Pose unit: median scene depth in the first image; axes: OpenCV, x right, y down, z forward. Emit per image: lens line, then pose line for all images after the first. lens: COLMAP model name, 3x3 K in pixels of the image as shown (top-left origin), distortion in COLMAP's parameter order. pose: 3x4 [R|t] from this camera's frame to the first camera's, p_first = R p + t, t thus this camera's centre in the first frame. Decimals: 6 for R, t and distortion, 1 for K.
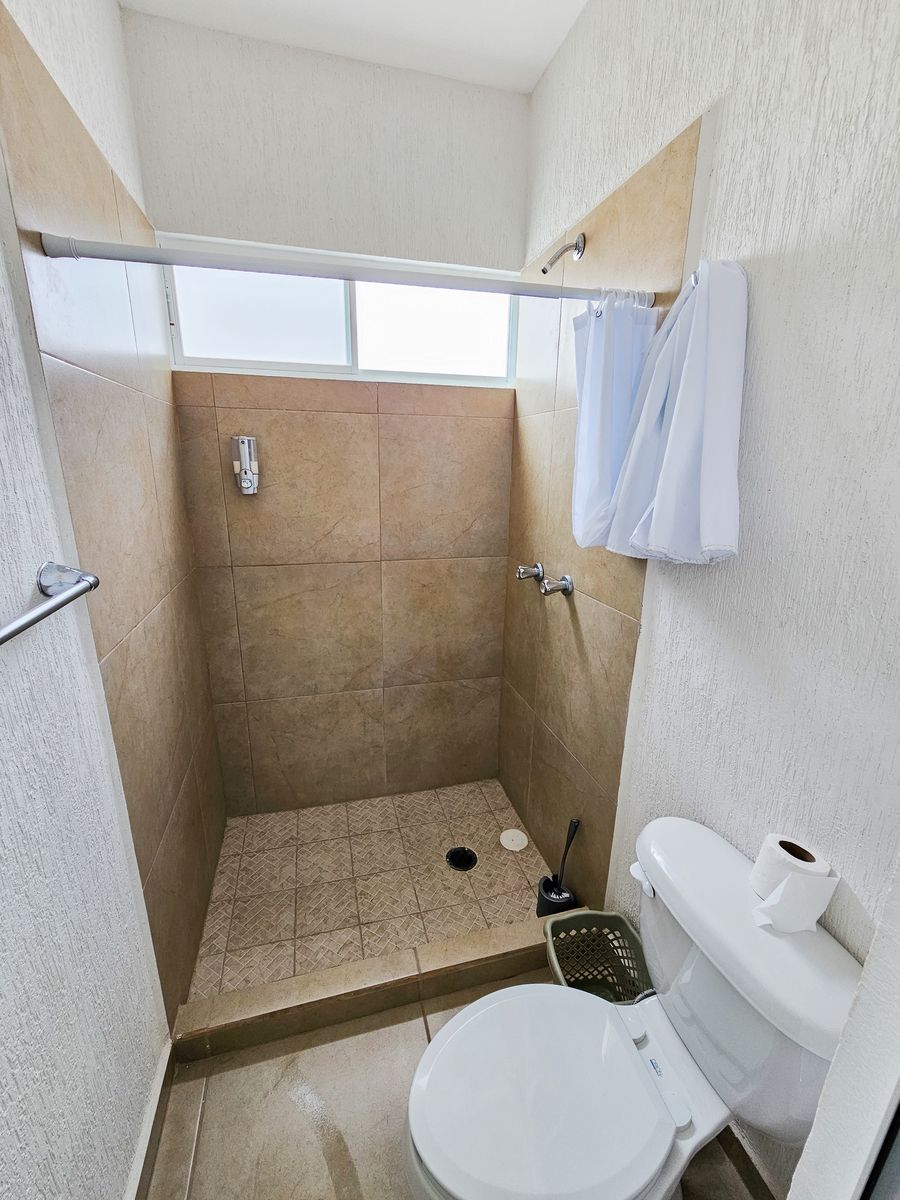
lens RADIAL K [[503.1, 0, 450.0], [0, 503.1, 600.0], [0, 0, 1]] dist [-0.001971, -0.000299]
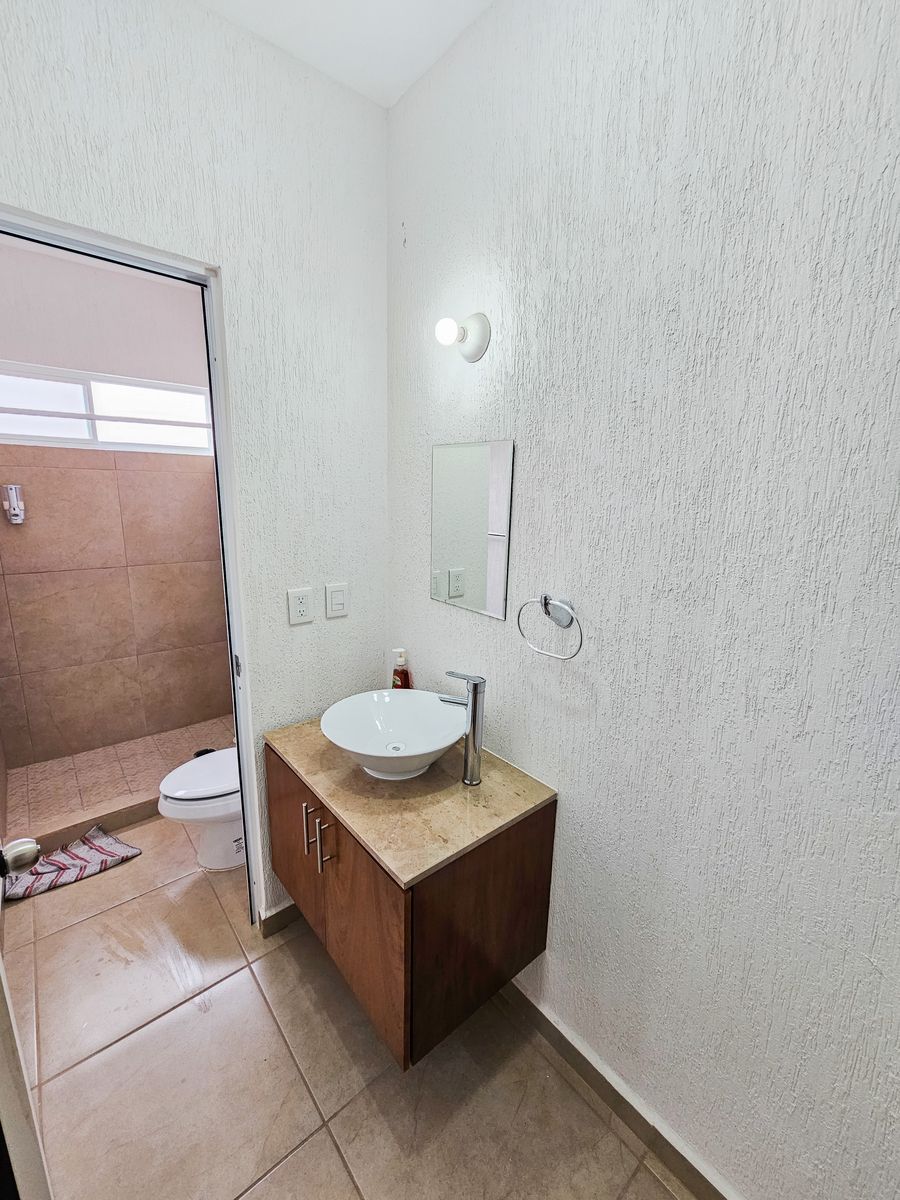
lens RADIAL K [[503.1, 0, 450.0], [0, 503.1, 600.0], [0, 0, 1]] dist [-0.001971, -0.000299]
pose [[0.906856, -0.086978, 0.412368, 0.103196], [0.109829, 0.993436, -0.031991, 0.167430], [-0.406878, 0.074302, 0.910455, -0.707421]]
